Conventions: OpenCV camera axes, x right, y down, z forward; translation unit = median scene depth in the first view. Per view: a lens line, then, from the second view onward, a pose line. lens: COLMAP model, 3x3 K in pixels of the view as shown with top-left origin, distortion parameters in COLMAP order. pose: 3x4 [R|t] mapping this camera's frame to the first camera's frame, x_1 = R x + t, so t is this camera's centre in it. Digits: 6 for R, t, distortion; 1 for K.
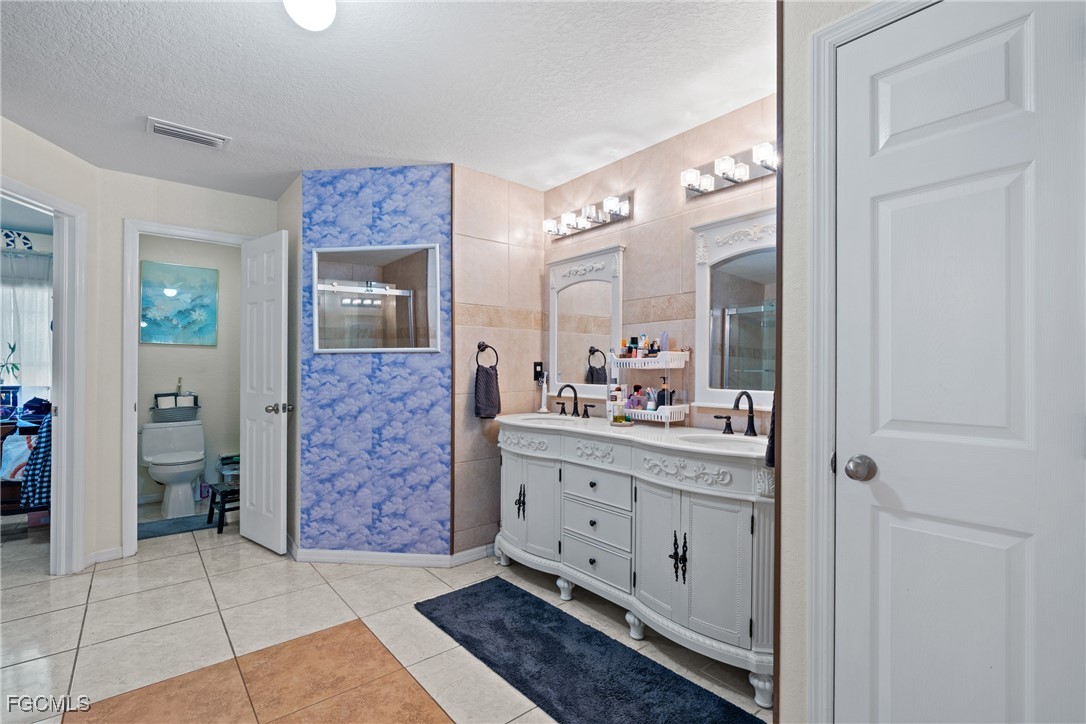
lens RADIAL K [[486.3, 0, 534.5], [0, 486.3, 366.5], [0, 0, 1]] dist [-0.006776, 0.002536]
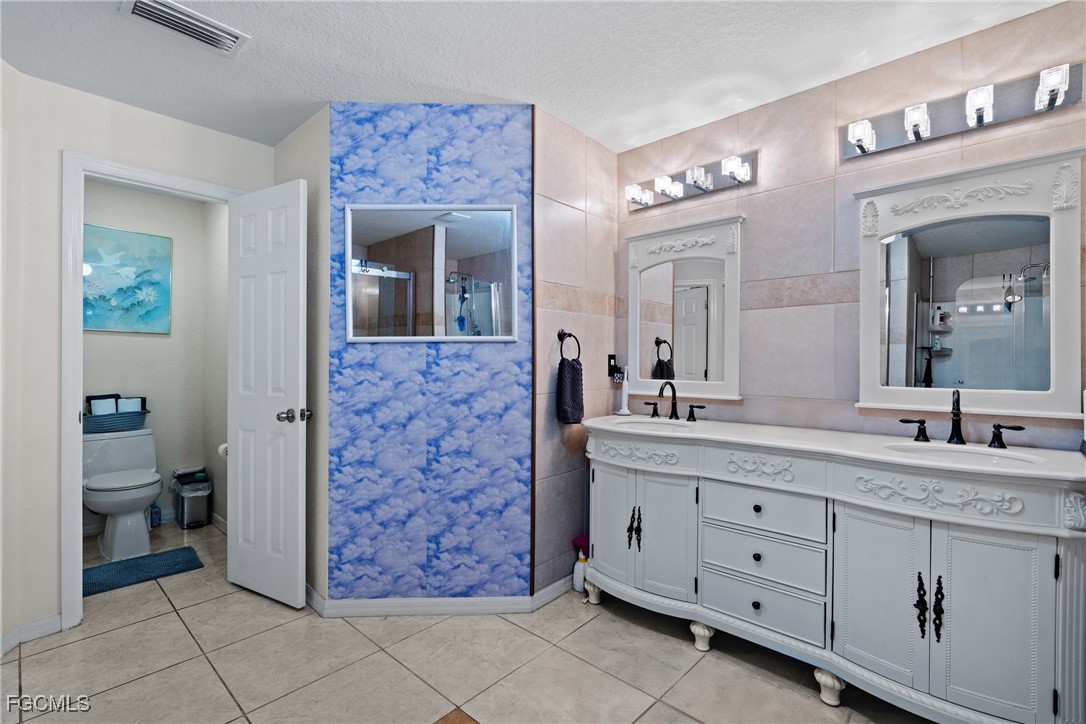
lens RADIAL K [[486.3, 0, 548.7], [0, 486.3, 361.4], [0, 0, 1]] dist [-0.006776, 0.002536]
pose [[0.989531, -0.000745, 0.144321, -0.254135], [0.000335, 0.999996, 0.002871, 0.000140], [-0.144323, -0.002793, 0.989527, 0.203559]]
